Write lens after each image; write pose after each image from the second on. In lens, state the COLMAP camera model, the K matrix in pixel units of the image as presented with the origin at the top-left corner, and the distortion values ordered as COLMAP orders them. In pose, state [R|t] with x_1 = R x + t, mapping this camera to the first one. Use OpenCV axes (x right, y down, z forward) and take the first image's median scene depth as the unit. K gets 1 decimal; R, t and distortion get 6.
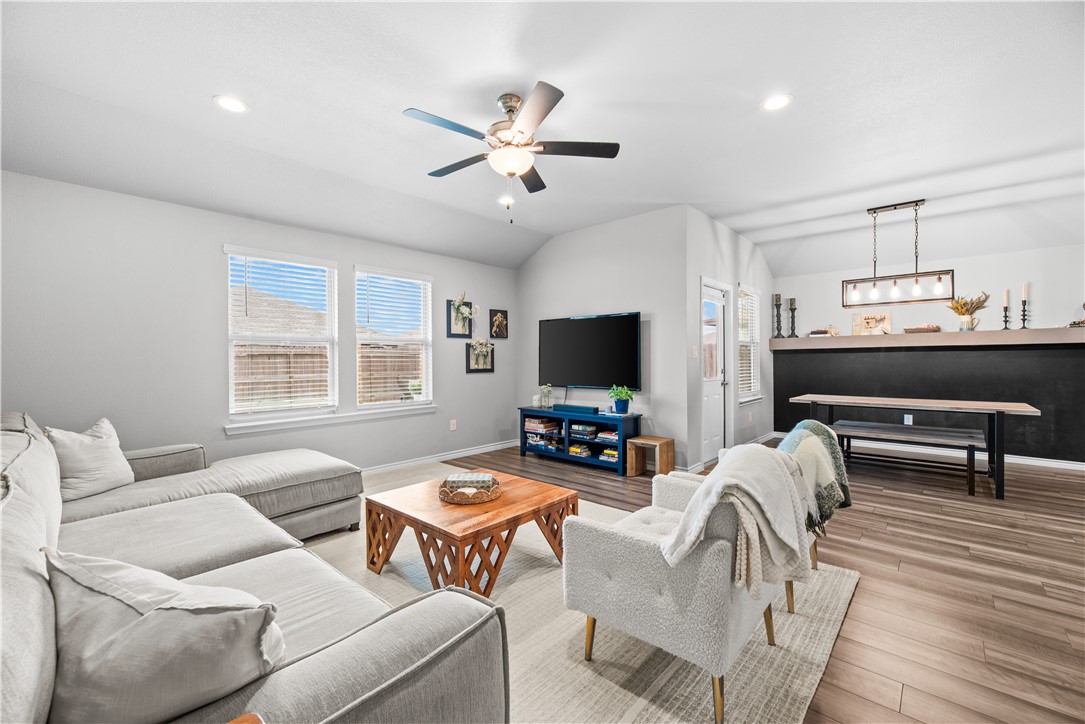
lens RADIAL K [[440.1, 0, 541.9], [0, 440.1, 360.2], [0, 0, 1]] dist [0.001791, 0.000328]
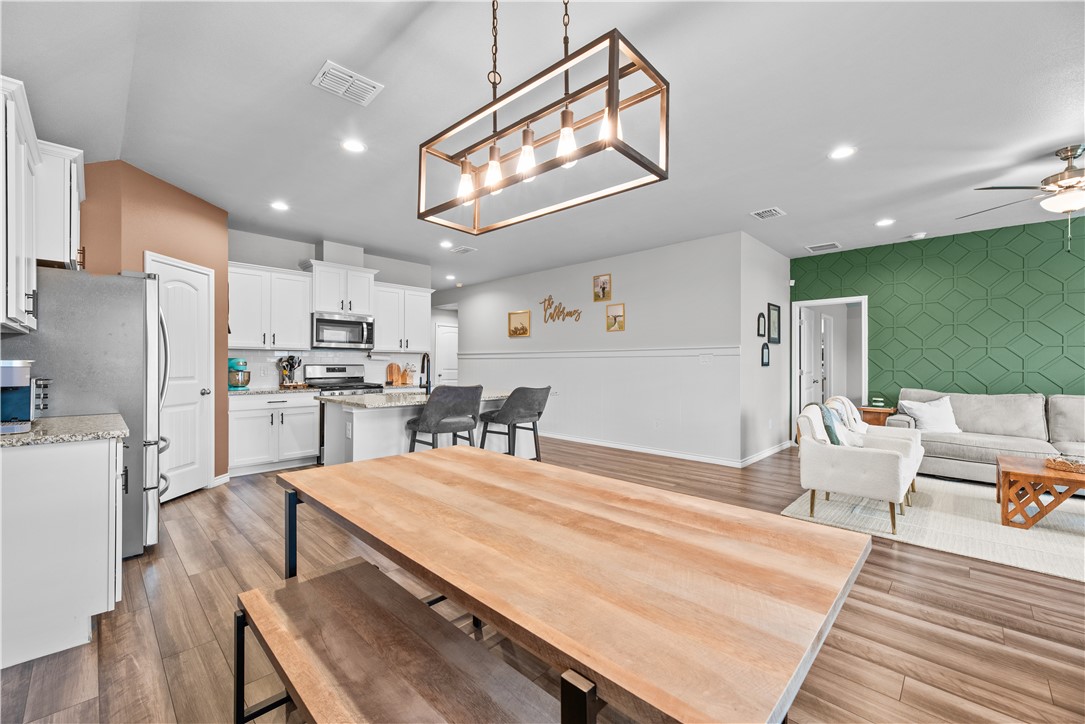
lens RADIAL K [[440.1, 0, 541.9], [0, 440.1, 360.2], [0, 0, 1]] dist [0.001791, 0.000328]
pose [[-0.999580, 0.001476, 0.028954, 0.680996], [0.001282, 0.999977, -0.006708, -0.006499], [-0.028963, -0.006668, -0.999558, 1.152633]]
